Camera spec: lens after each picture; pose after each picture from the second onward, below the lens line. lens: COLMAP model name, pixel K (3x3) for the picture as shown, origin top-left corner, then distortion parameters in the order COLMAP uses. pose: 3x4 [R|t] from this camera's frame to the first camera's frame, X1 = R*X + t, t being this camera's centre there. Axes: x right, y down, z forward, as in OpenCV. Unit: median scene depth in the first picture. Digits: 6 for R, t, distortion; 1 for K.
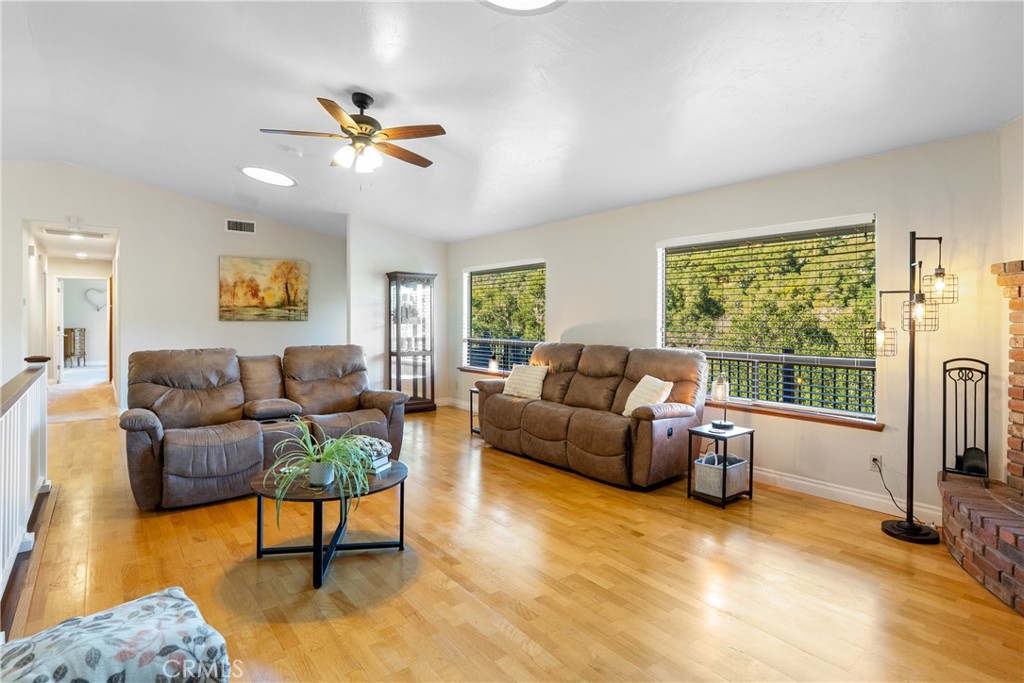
lens RADIAL K [[520.5, 0, 516.7], [0, 520.5, 322.6], [0, 0, 1]] dist [-0.005594, -0.000228]
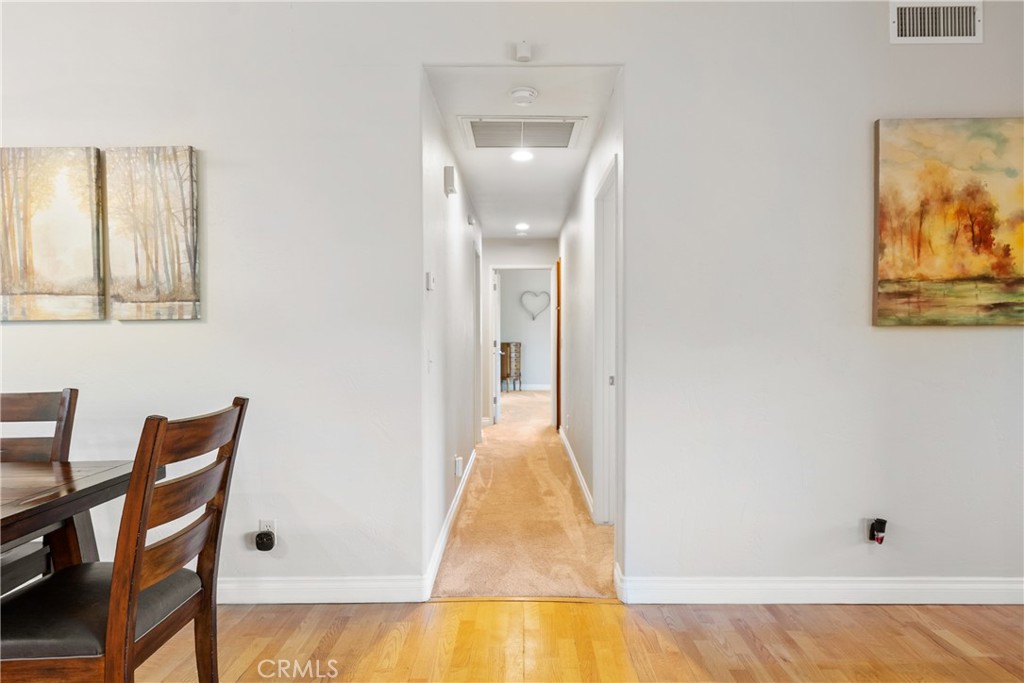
lens RADIAL K [[548.2, 0, 512.6], [0, 548.2, 337.6], [0, 0, 1]] dist [-0.002969, -0.000226]
pose [[0.768806, -0.000094, -0.639483, -0.506838], [0.002487, 0.999993, 0.002844, 0.001716], [0.639478, -0.003777, 0.768800, 0.576411]]
